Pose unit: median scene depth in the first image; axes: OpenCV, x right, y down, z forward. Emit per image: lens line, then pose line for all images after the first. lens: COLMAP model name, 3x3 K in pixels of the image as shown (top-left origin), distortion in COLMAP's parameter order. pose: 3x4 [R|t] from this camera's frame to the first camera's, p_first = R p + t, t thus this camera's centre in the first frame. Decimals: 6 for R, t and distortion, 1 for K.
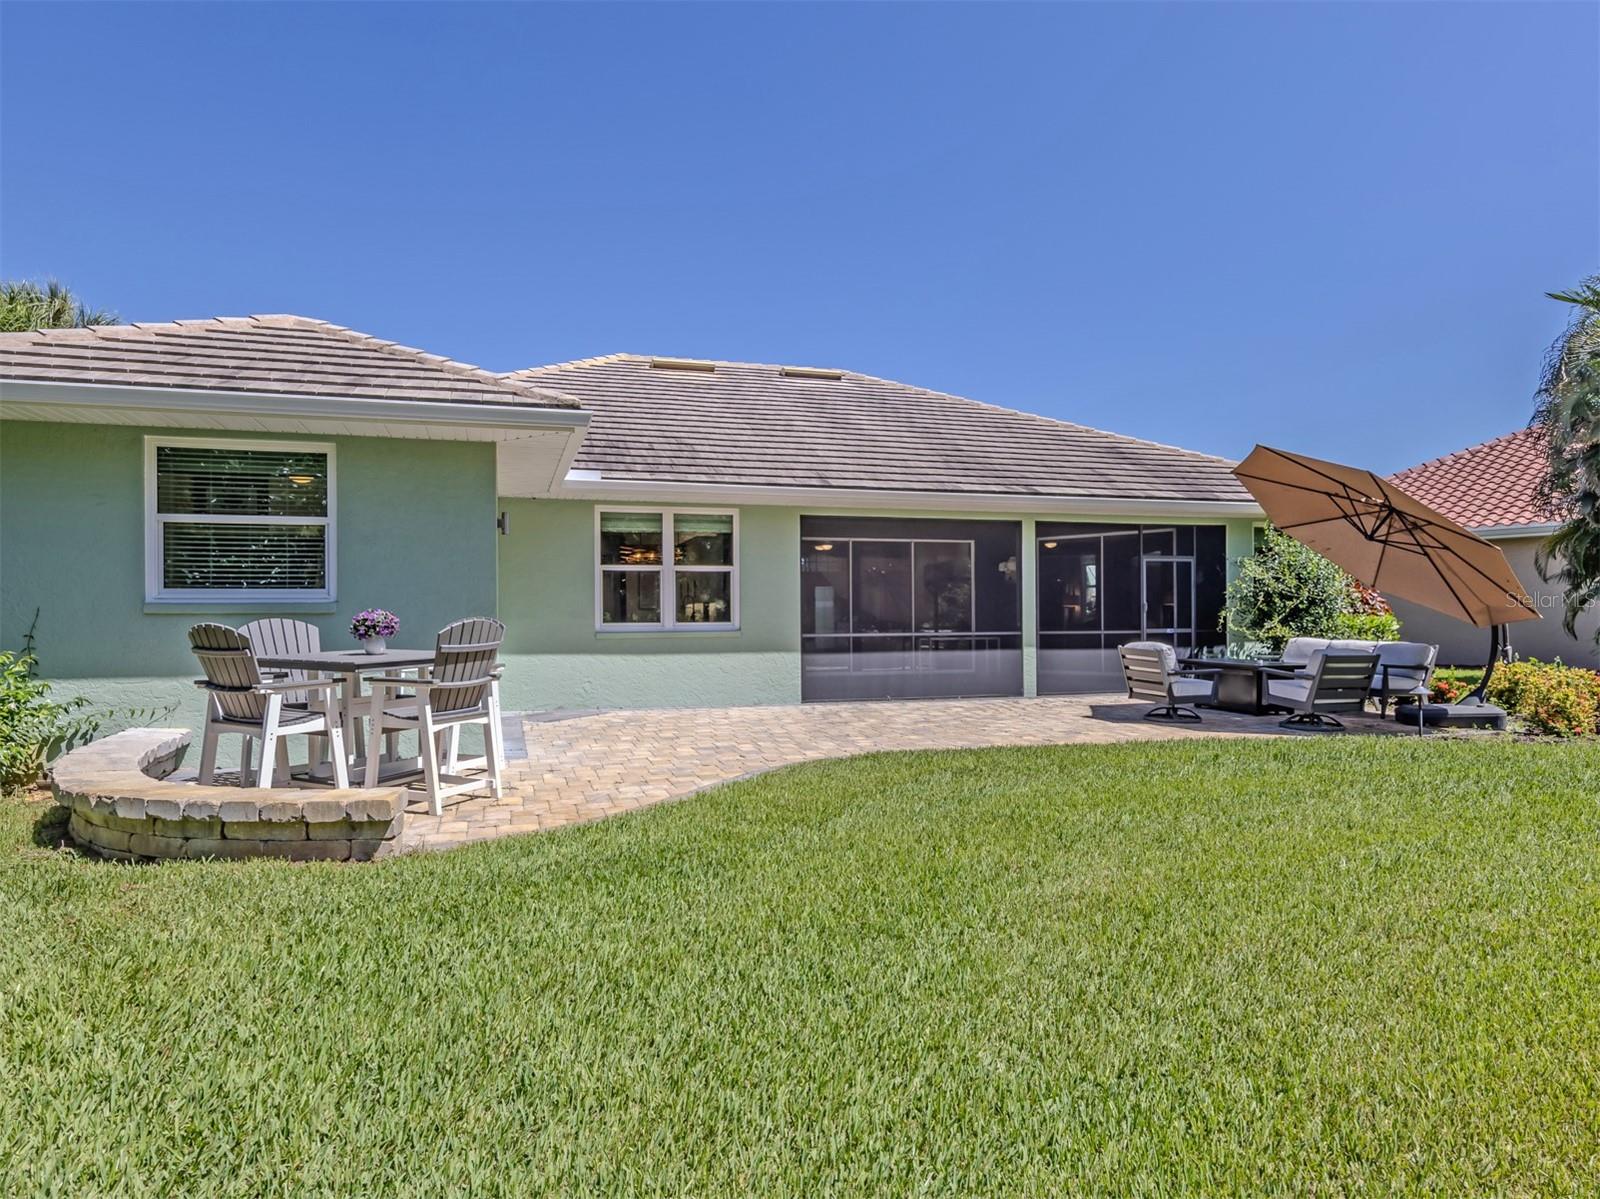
lens RADIAL K [[815.0, 0, 800.2], [0, 815.0, 636.7], [0, 0, 1]] dist [0.003976, 0.000288]
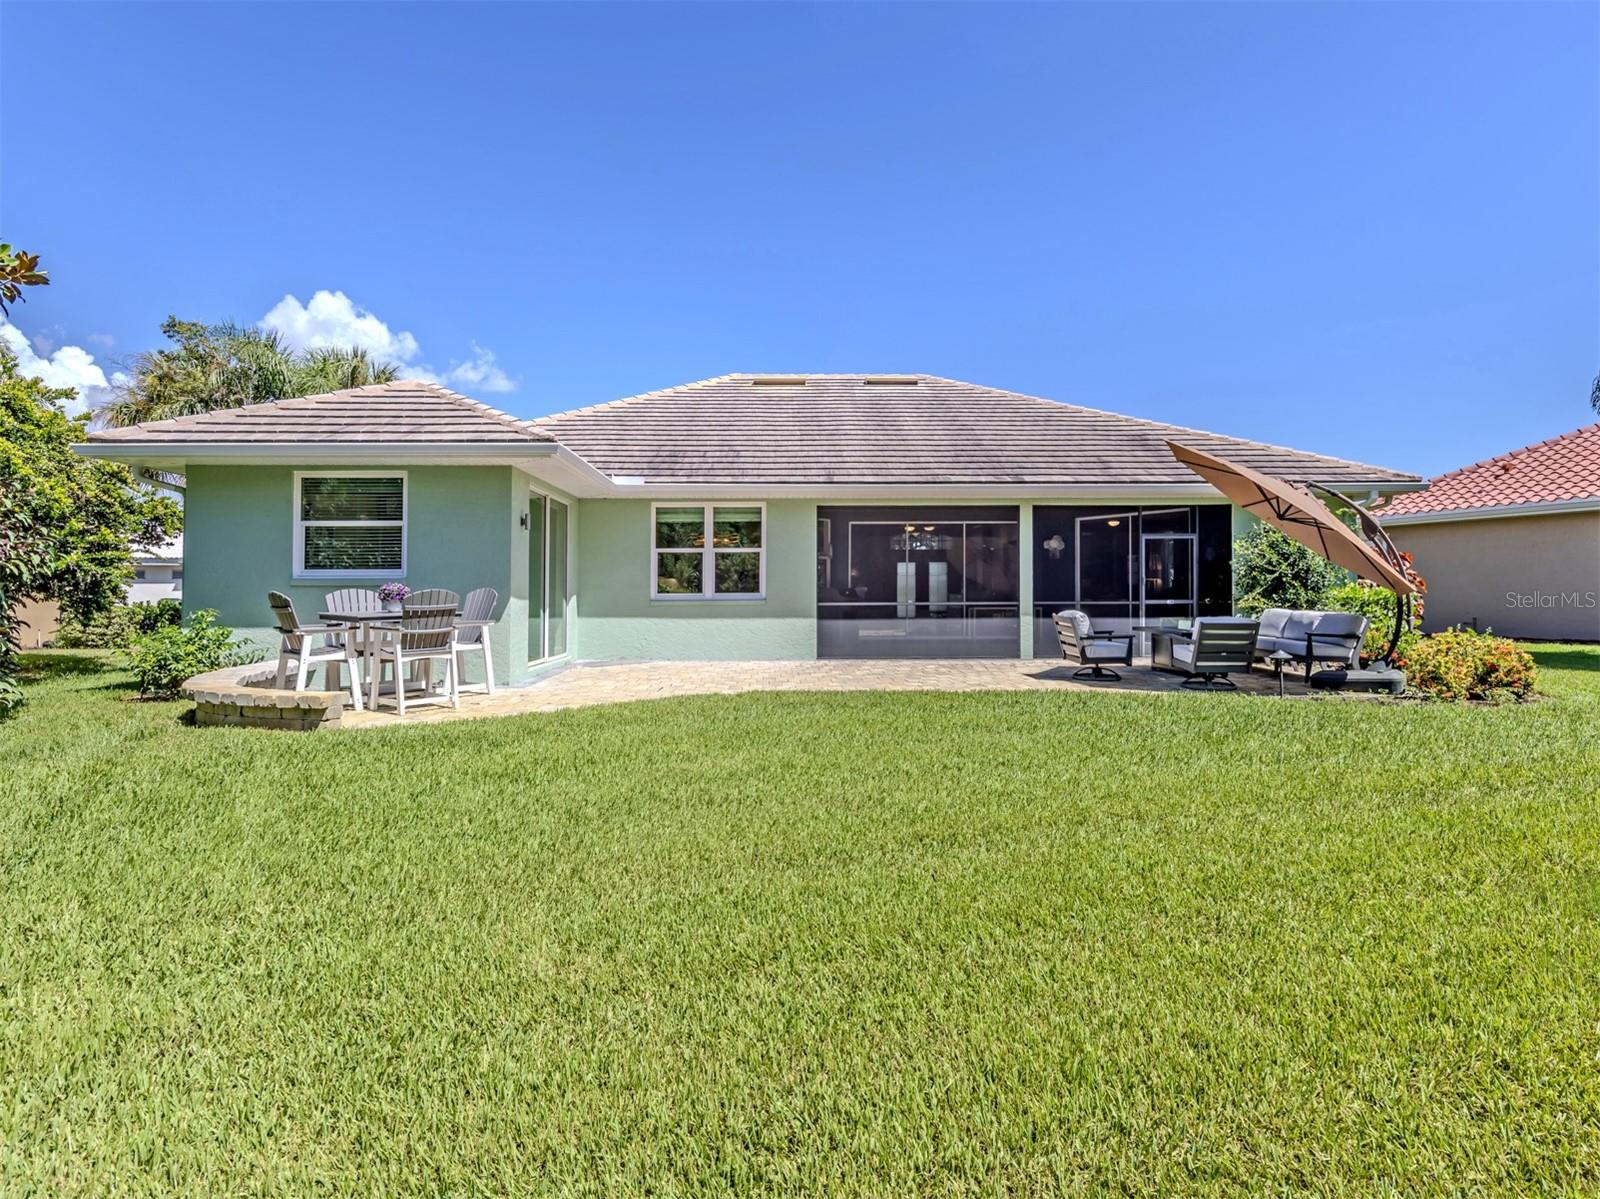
lens RADIAL K [[720.9, 0, 800.0], [0, 720.9, 599.5], [0, 0, 1]] dist [0.002608, 0.000162]
pose [[0.977824, 0.004035, -0.209391, 0.214496], [-0.006124, 0.999938, -0.009331, 0.002320], [0.209341, 0.010406, 0.977787, -0.069086]]
